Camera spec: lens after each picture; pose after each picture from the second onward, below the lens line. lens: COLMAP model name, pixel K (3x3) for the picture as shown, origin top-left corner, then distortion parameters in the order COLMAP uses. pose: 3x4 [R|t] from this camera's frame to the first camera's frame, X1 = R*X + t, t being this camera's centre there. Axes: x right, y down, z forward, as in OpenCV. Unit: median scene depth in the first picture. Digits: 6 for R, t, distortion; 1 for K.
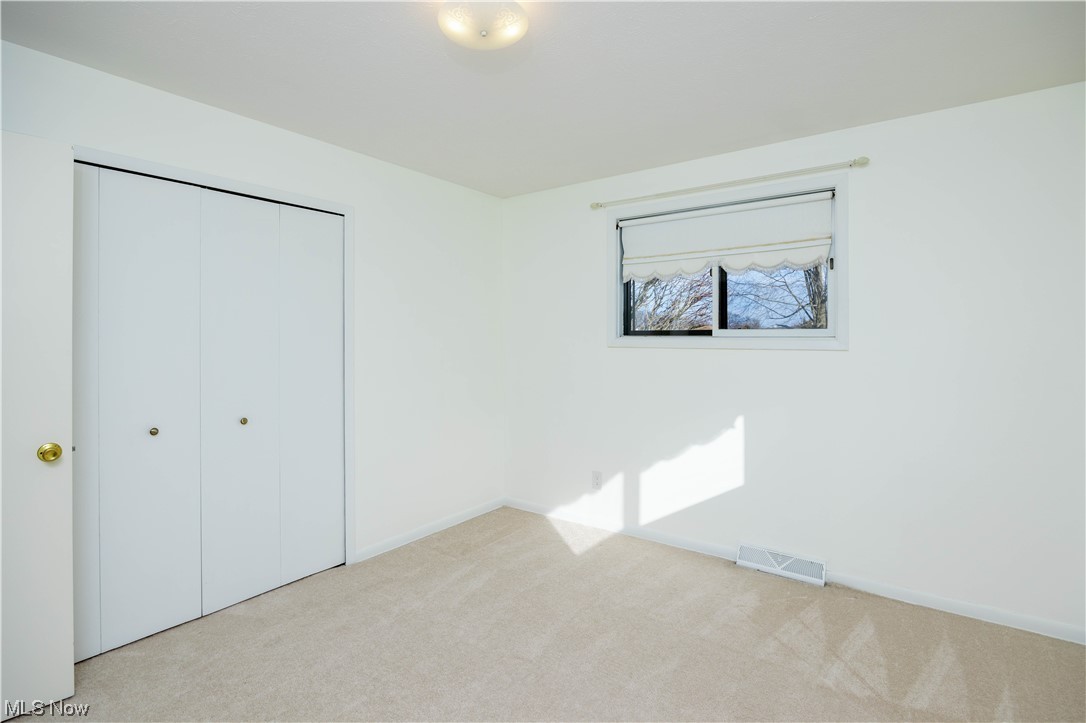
lens RADIAL K [[538.2, 0, 544.1], [0, 538.2, 333.9], [0, 0, 1]] dist [0.002386, 0.000121]
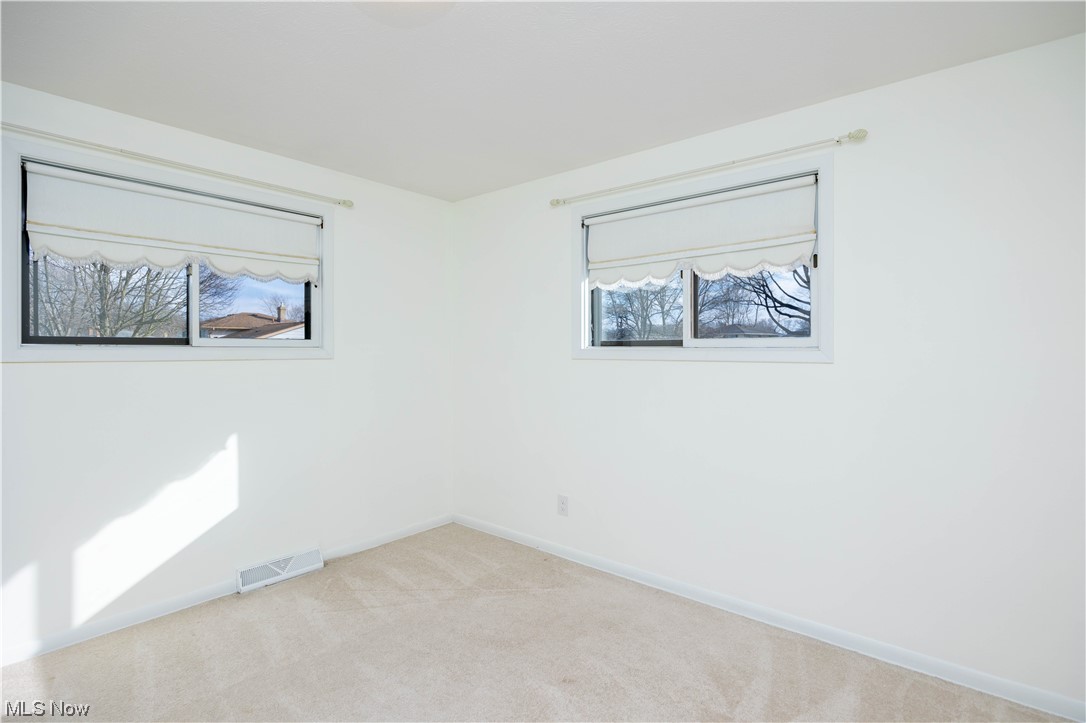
lens RADIAL K [[538.5, 0, 543.2], [0, 538.5, 363.2], [0, 0, 1]] dist [-0.001221, -0.000205]
pose [[0.051810, -0.021628, 0.998423, -0.574636], [-0.007646, 0.999728, 0.022053, 0.008677], [-0.998628, -0.008776, 0.051631, 0.473956]]
